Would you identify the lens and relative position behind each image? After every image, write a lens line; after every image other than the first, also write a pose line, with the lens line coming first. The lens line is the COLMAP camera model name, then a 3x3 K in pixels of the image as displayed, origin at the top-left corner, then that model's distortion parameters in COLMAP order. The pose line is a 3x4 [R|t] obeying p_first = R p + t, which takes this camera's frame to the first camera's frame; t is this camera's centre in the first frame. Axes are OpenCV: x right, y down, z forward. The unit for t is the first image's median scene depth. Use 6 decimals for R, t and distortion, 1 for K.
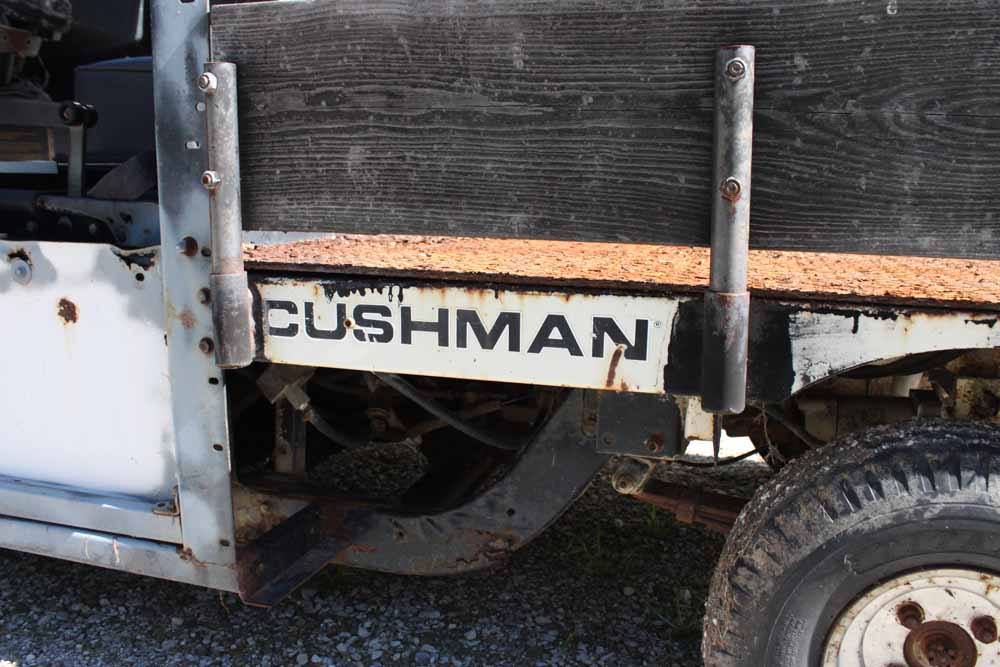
lens RADIAL K [[817.2, 0, 500.5], [0, 817.2, 322.3], [0, 0, 1]] dist [-0.152701, 0.117573]
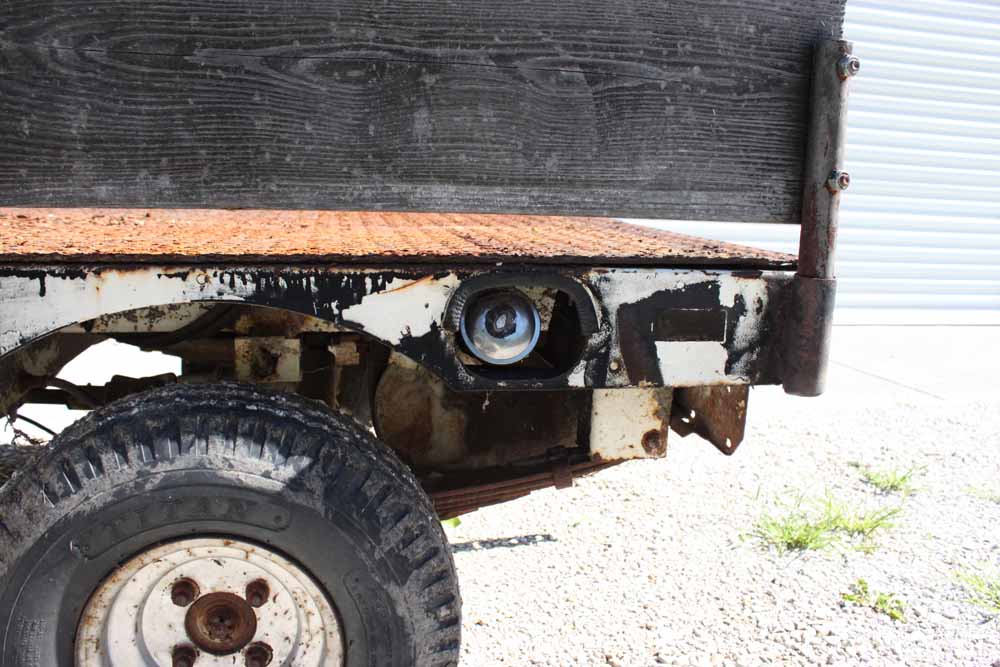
lens RADIAL K [[817.2, 0, 500.5], [0, 817.2, 322.3], [0, 0, 1]] dist [-0.152701, 0.117573]
pose [[0.891048, -0.069937, 0.448489, 0.512411], [0.061216, 0.997548, 0.033933, 0.045438], [-0.449763, -0.002781, 0.893144, -0.026010]]
